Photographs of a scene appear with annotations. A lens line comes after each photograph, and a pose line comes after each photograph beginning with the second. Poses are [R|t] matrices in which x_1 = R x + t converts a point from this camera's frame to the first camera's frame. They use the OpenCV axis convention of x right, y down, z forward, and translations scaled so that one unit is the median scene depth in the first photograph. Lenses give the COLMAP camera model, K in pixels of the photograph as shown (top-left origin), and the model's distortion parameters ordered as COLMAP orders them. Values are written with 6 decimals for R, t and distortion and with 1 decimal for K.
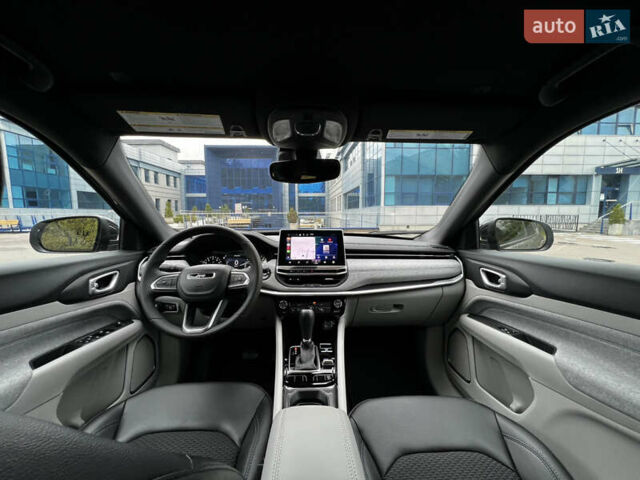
lens RADIAL K [[254.6, 0, 318.1], [0, 254.6, 237.6], [0, 0, 1]] dist [0.000110, 0.000014]
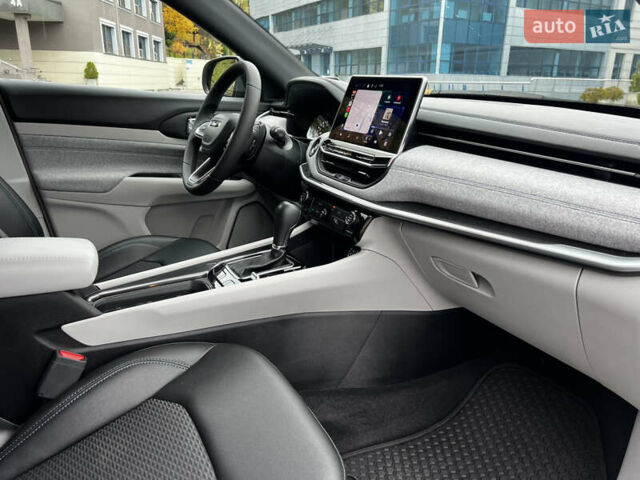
lens RADIAL K [[483.2, 0, 318.0], [0, 483.2, 239.5], [0, 0, 1]] dist [0.043359, -0.063294]
pose [[0.415977, 0.290196, -0.861829, 0.860002], [-0.105735, 0.956722, 0.271113, 0.032580], [0.903207, -0.021651, 0.428658, 0.465402]]
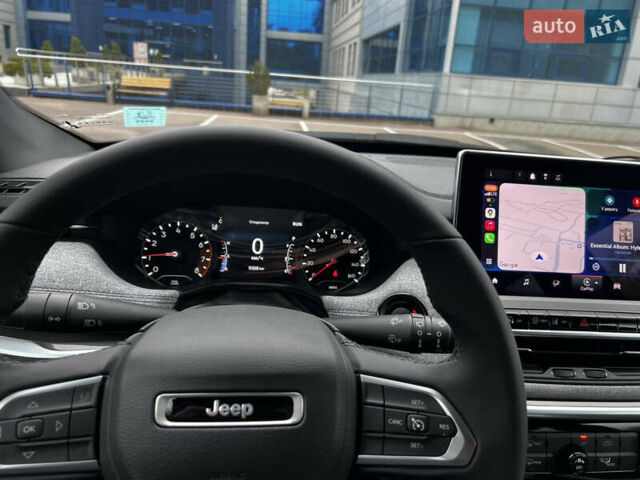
lens RADIAL K [[483.2, 0, 318.0], [0, 483.2, 239.5], [0, 0, 1]] dist [0.043359, -0.063294]
pose [[0.996504, 0.061443, 0.056610, -0.317920], [-0.072552, 0.972411, 0.221706, -0.042550], [-0.041426, -0.225039, 0.973469, 0.510273]]
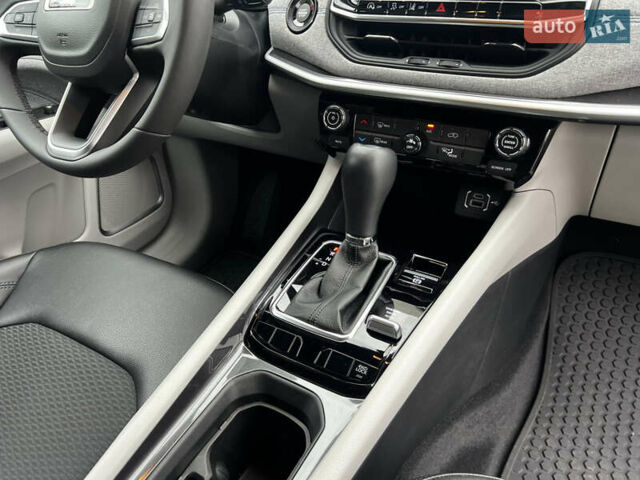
lens RADIAL K [[501.4, 0, 328.8], [0, 501.4, 242.1], [0, 0, 1]] dist [0.059987, -0.081257]
pose [[0.840519, 0.256392, -0.477275, 0.184742], [0.015755, 0.868995, 0.494569, 0.076269], [0.541553, -0.423214, 0.726368, 0.421652]]
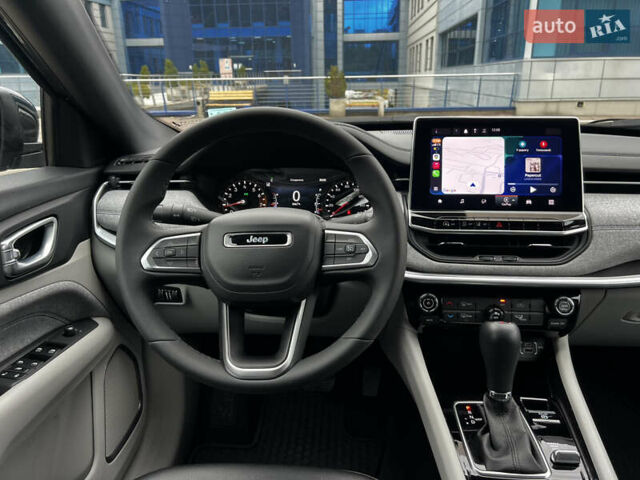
lens RADIAL K [[483.2, 0, 318.0], [0, 483.2, 239.5], [0, 0, 1]] dist [0.043359, -0.063294]
pose [[0.992756, 0.027952, -0.116855, -0.207180], [-0.000986, 0.974425, 0.224713, -0.016387], [0.120148, -0.222969, 0.967393, 0.206930]]
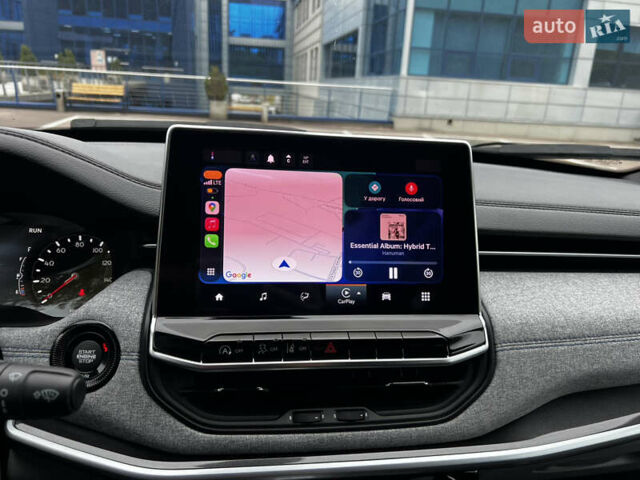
lens RADIAL K [[485.1, 0, 320.4], [0, 485.1, 231.6], [0, 0, 1]] dist [0.046434, -0.072104]
pose [[0.992878, 0.029341, 0.115468, -0.075223], [-0.051286, 0.980063, 0.191956, -0.030324], [-0.107533, -0.196510, 0.974587, 0.611580]]
